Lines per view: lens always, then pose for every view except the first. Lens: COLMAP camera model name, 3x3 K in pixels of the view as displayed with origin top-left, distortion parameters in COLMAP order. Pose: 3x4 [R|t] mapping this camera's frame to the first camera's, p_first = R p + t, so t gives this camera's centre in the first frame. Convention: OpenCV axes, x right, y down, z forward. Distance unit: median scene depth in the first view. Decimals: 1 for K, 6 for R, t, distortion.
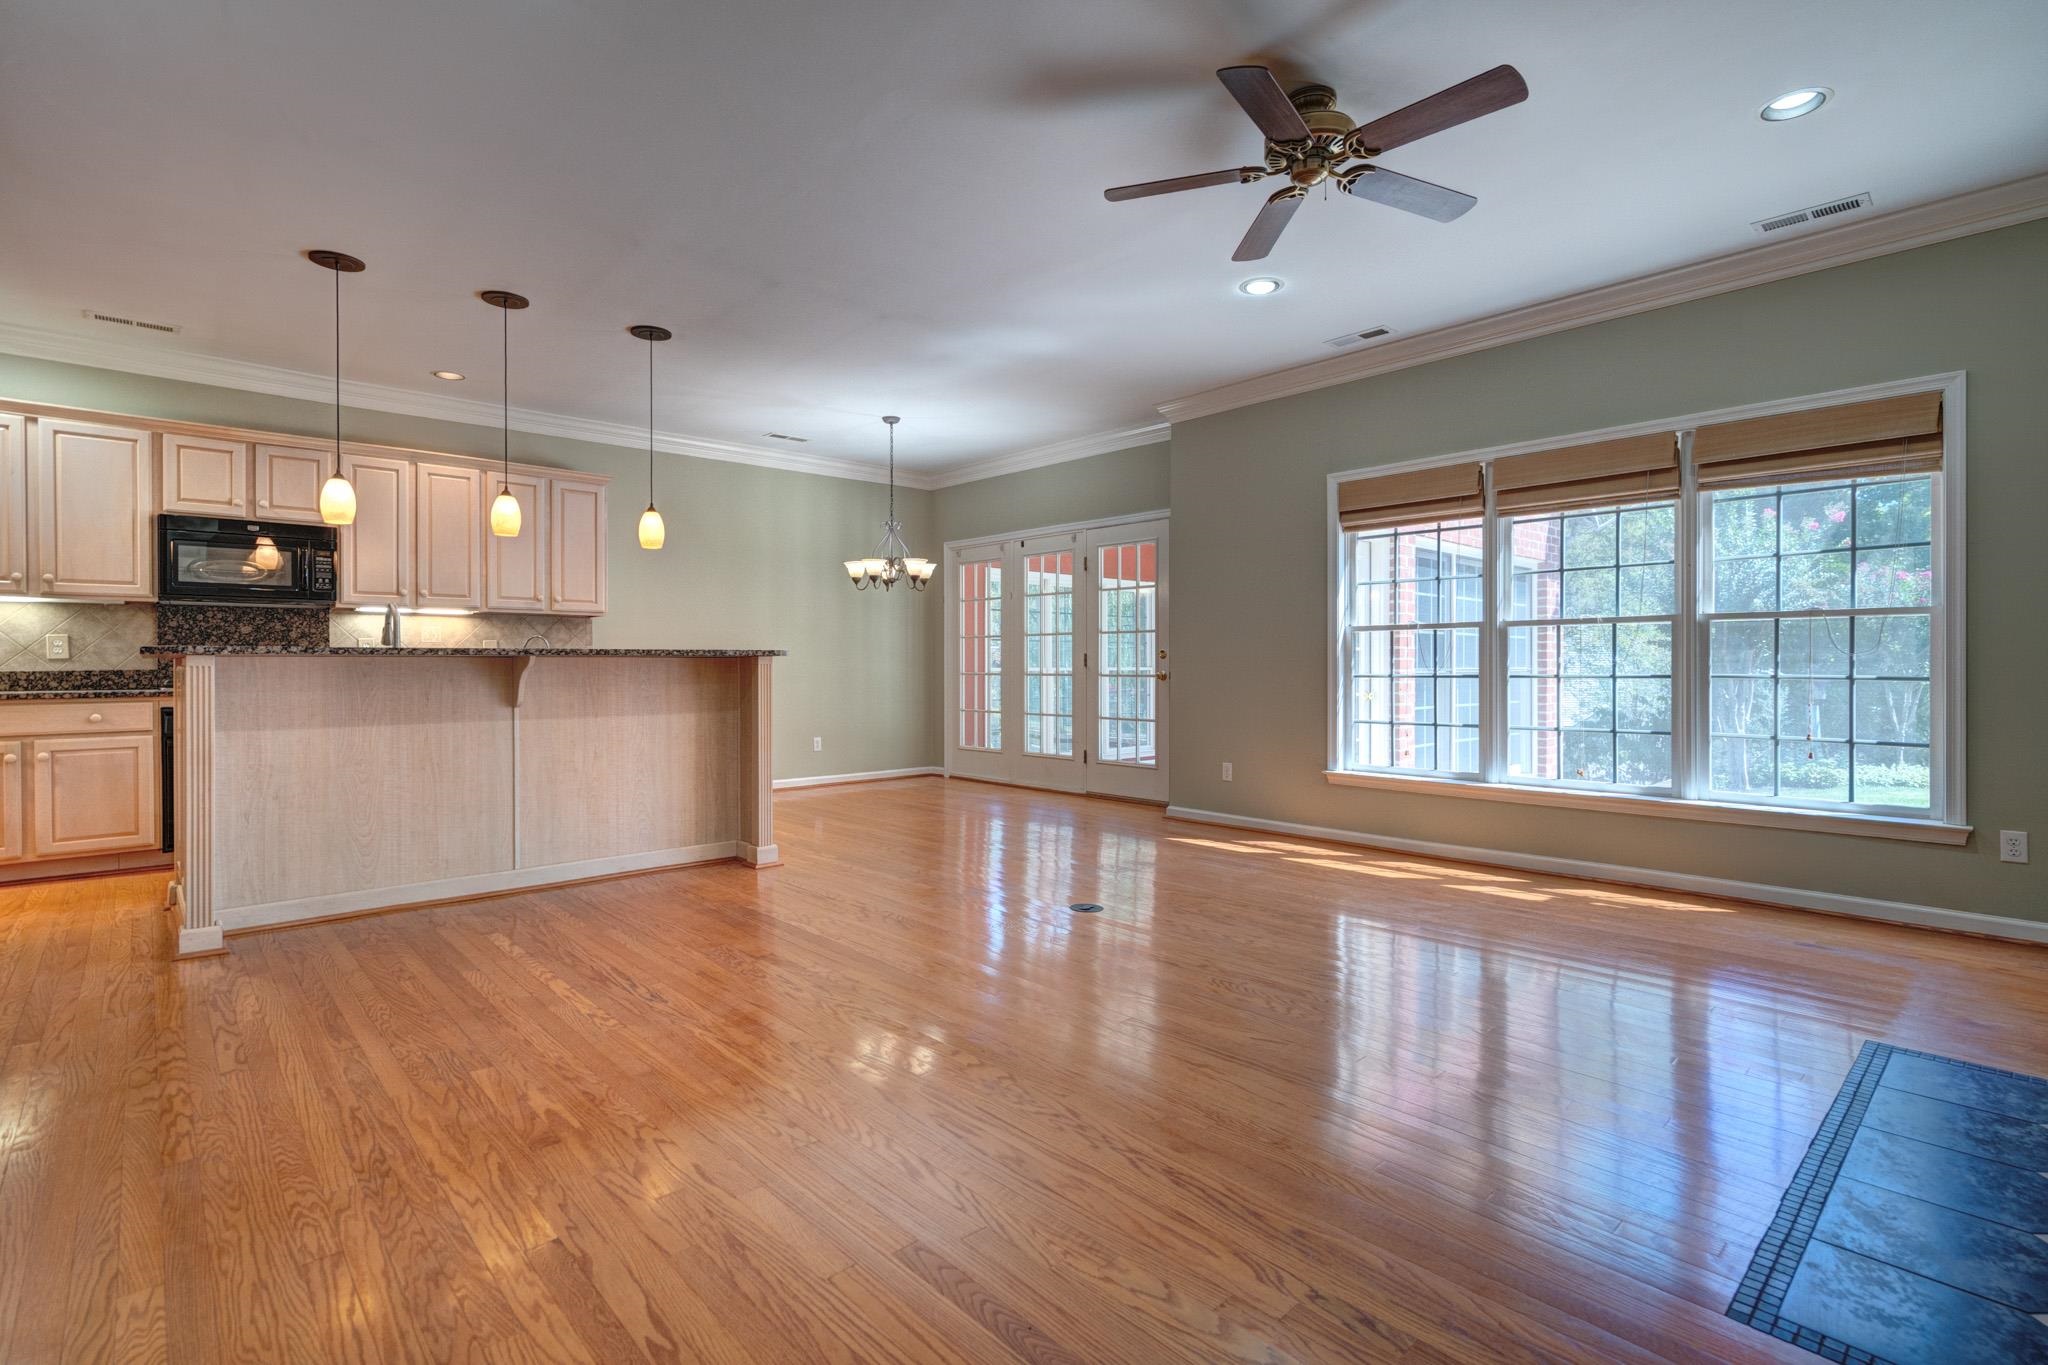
lens RADIAL K [[961.2, 0, 1027.2], [0, 961.2, 668.5], [0, 0, 1]] dist [-0.001695, 0.000149]
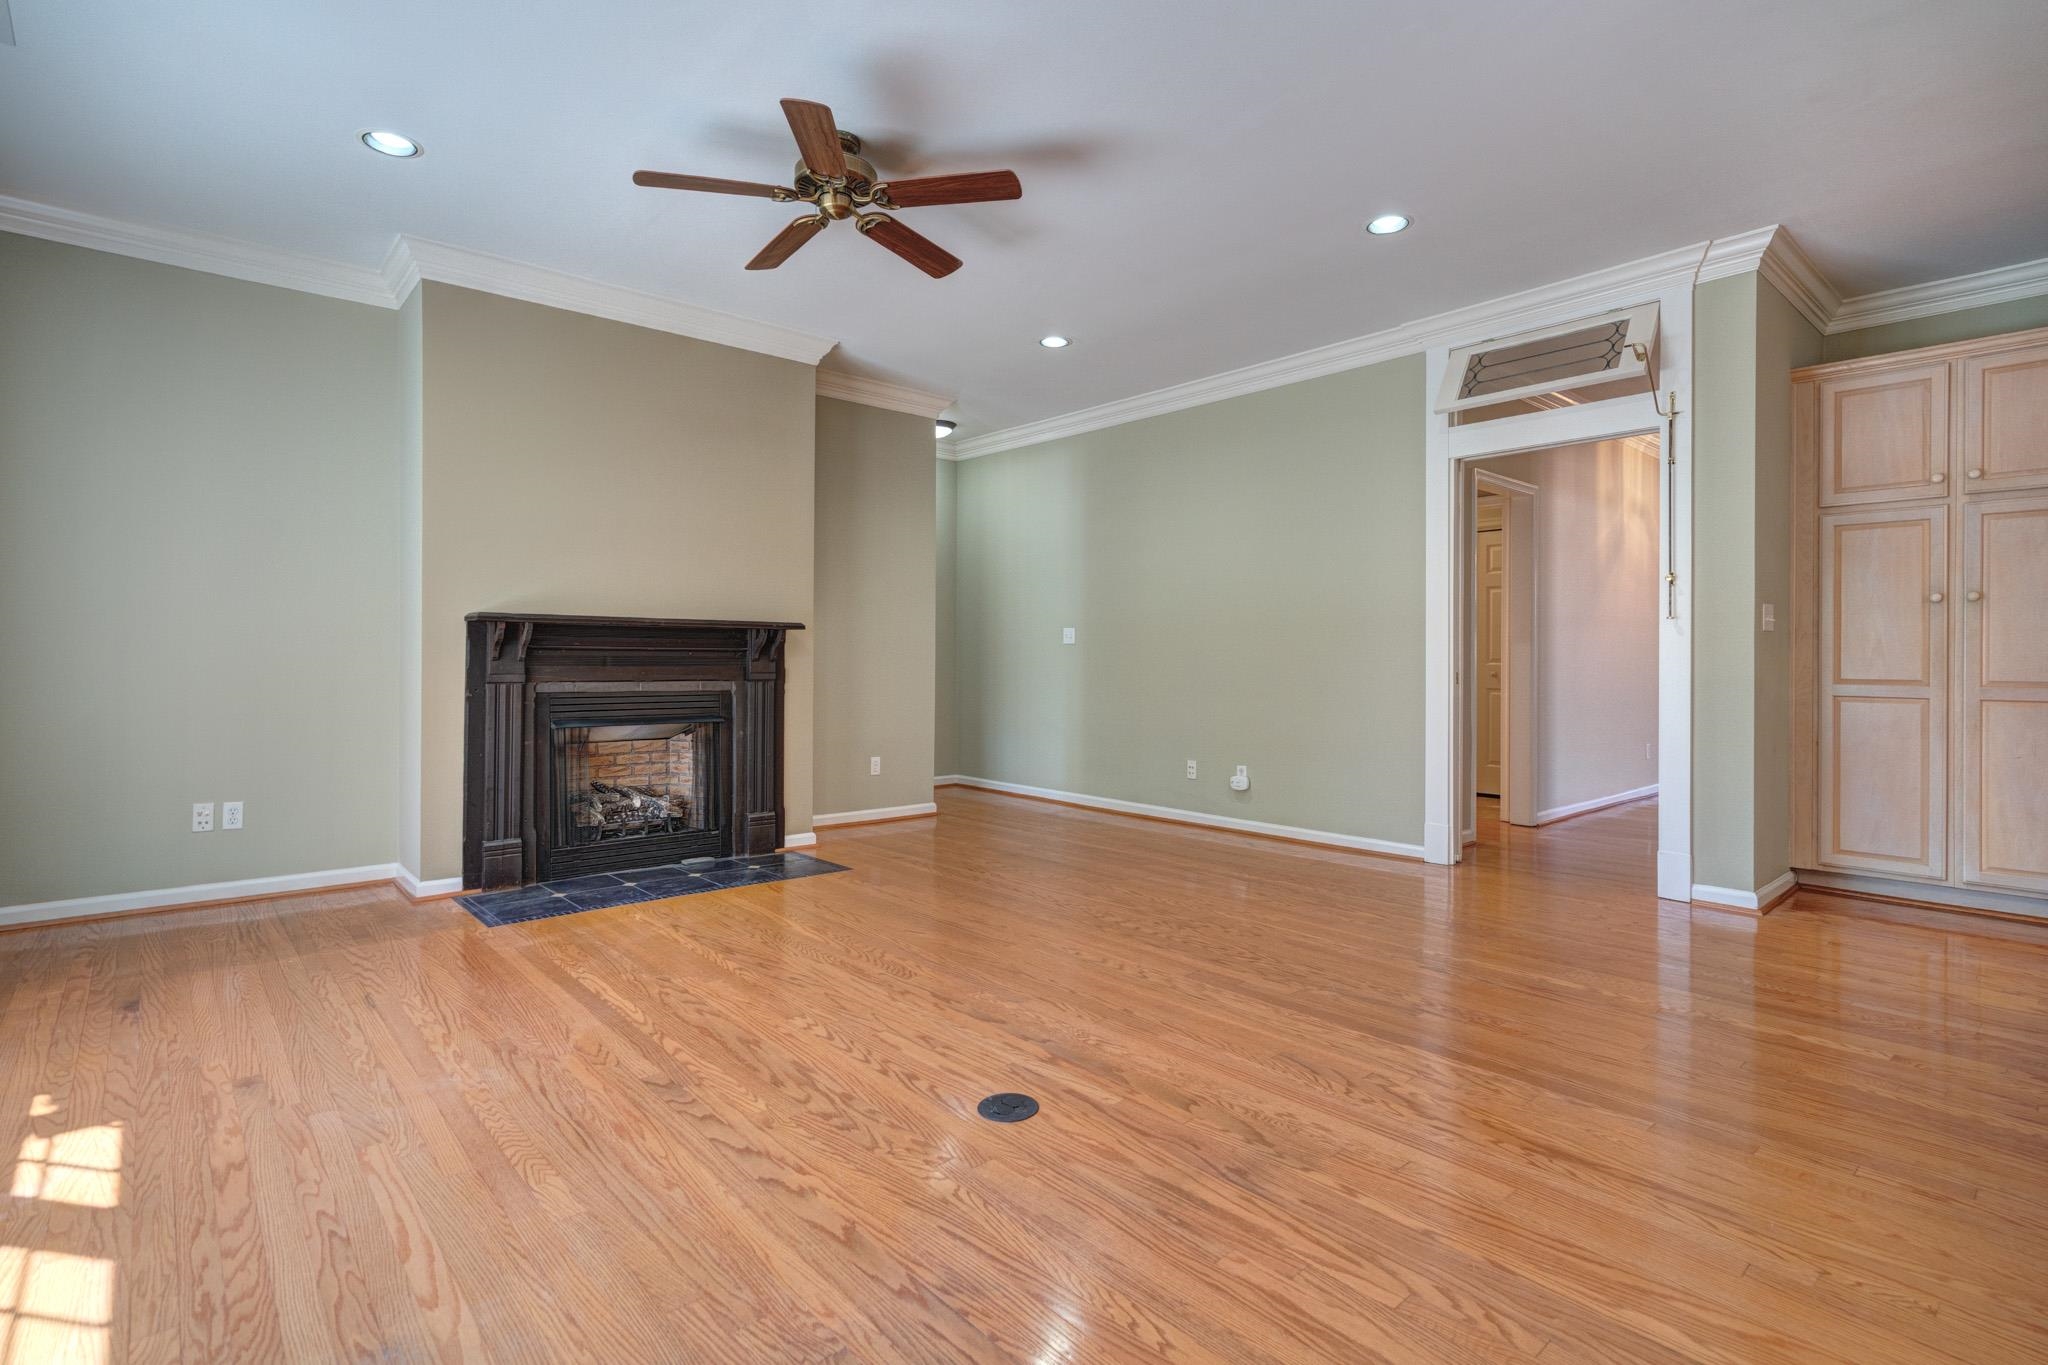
lens RADIAL K [[992.5, 0, 1023.2], [0, 992.5, 656.1], [0, 0, 1]] dist [-0.001792, 0.001191]
pose [[-0.999726, -0.002439, 0.023273, 0.032219], [-0.002347, 0.999989, 0.003961, -0.008274], [-0.023283, 0.003905, -0.999721, 1.246428]]
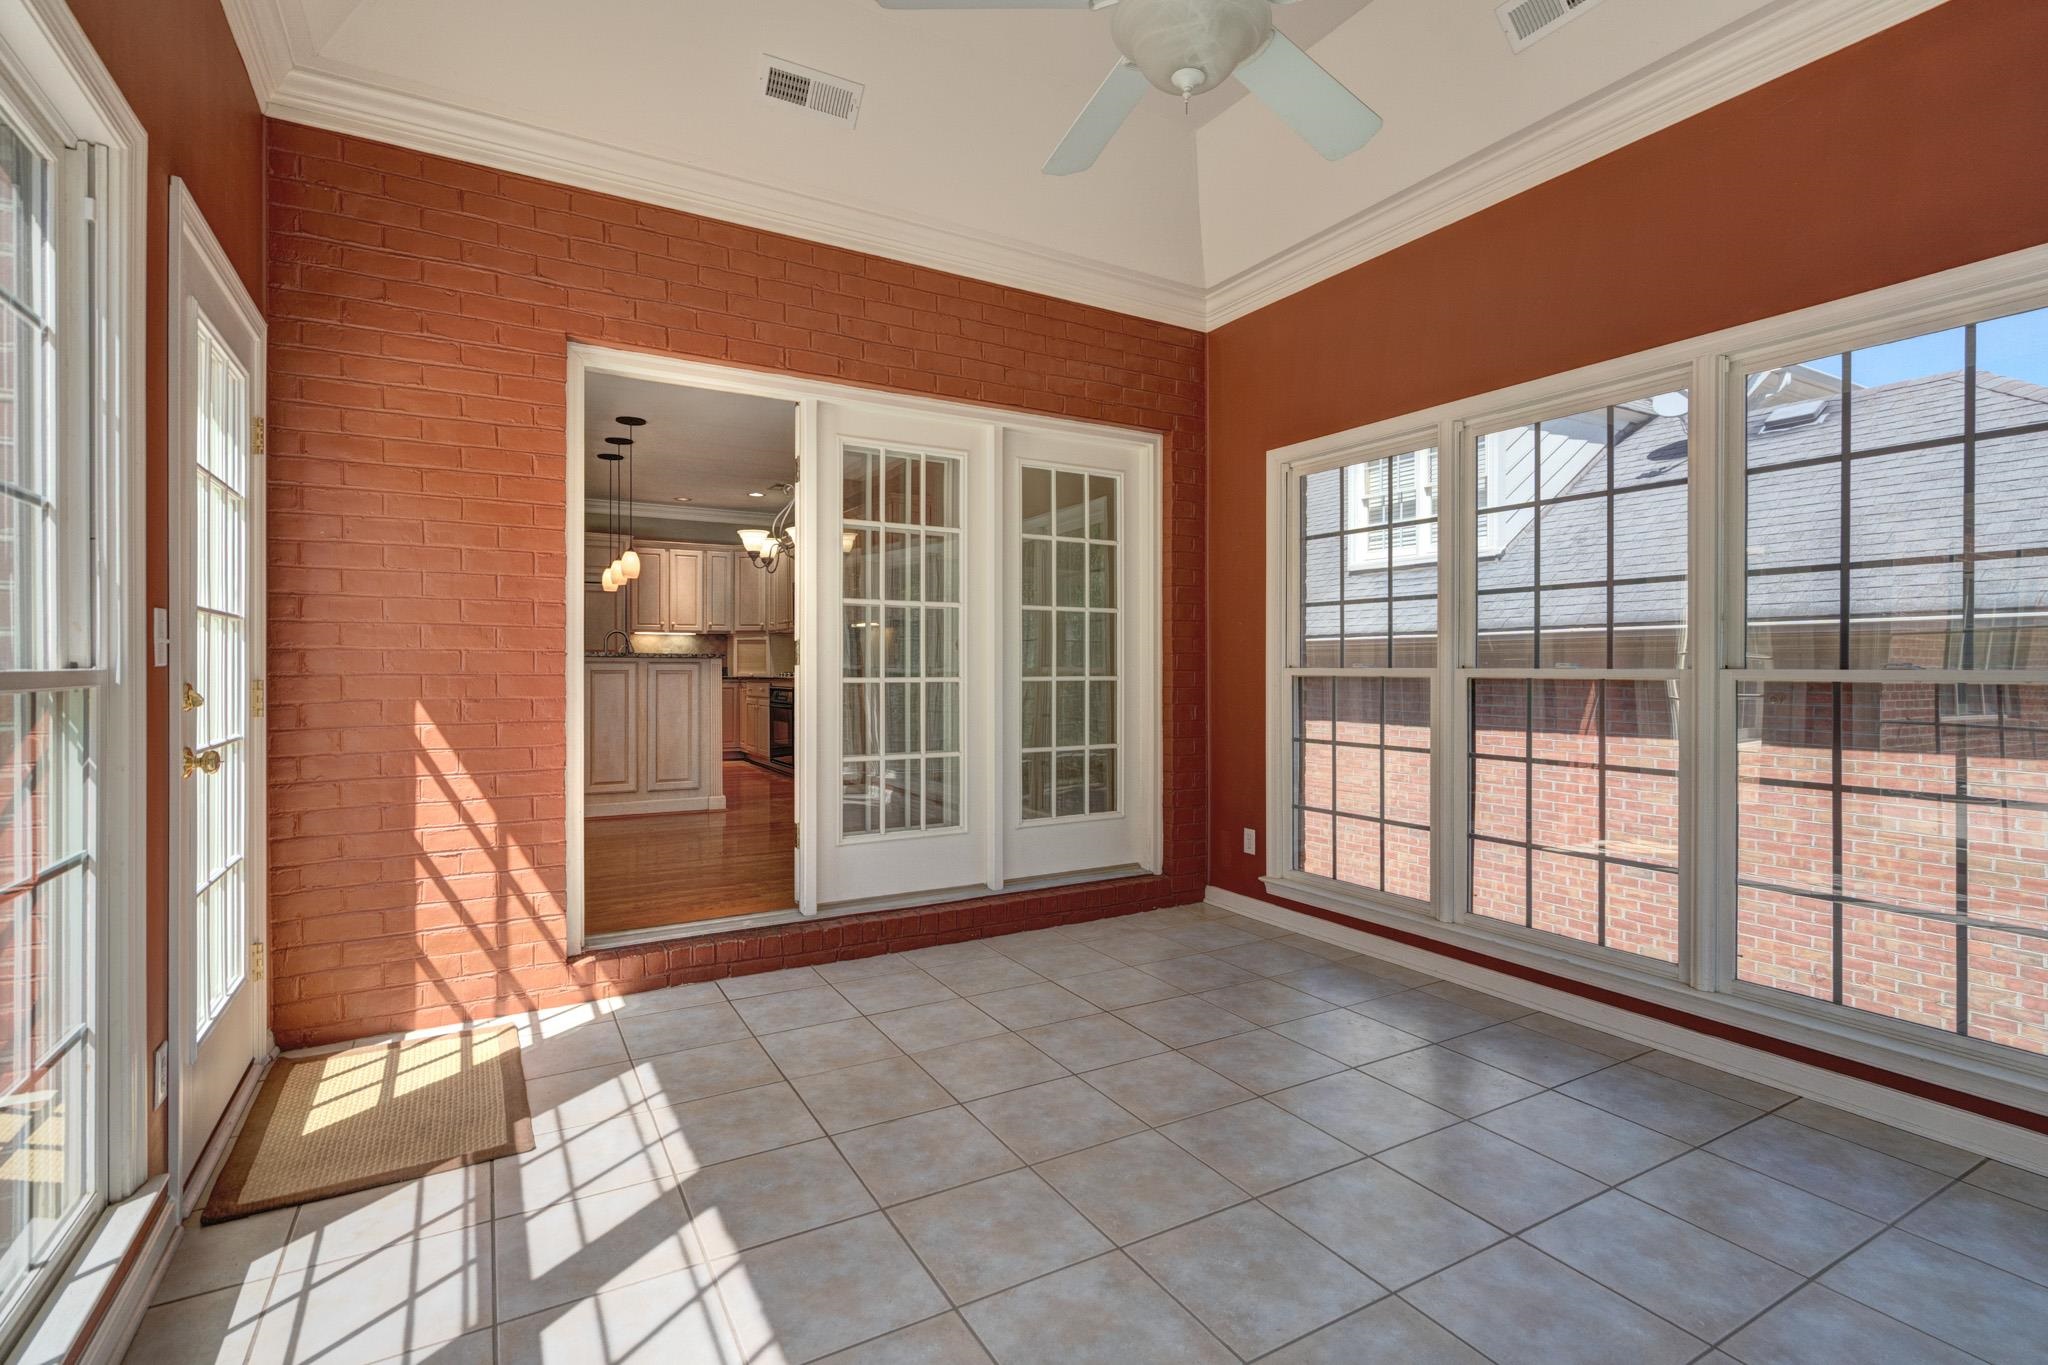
lens RADIAL K [[953.2, 0, 1021.8], [0, 953.2, 676.5], [0, 0, 1]] dist [0.000134, 0.000283]
pose [[-0.217899, 0.013904, -0.975872, 0.805997], [-0.005123, 0.999868, 0.015390, -0.010042], [0.975958, 0.008353, -0.217799, 1.819158]]
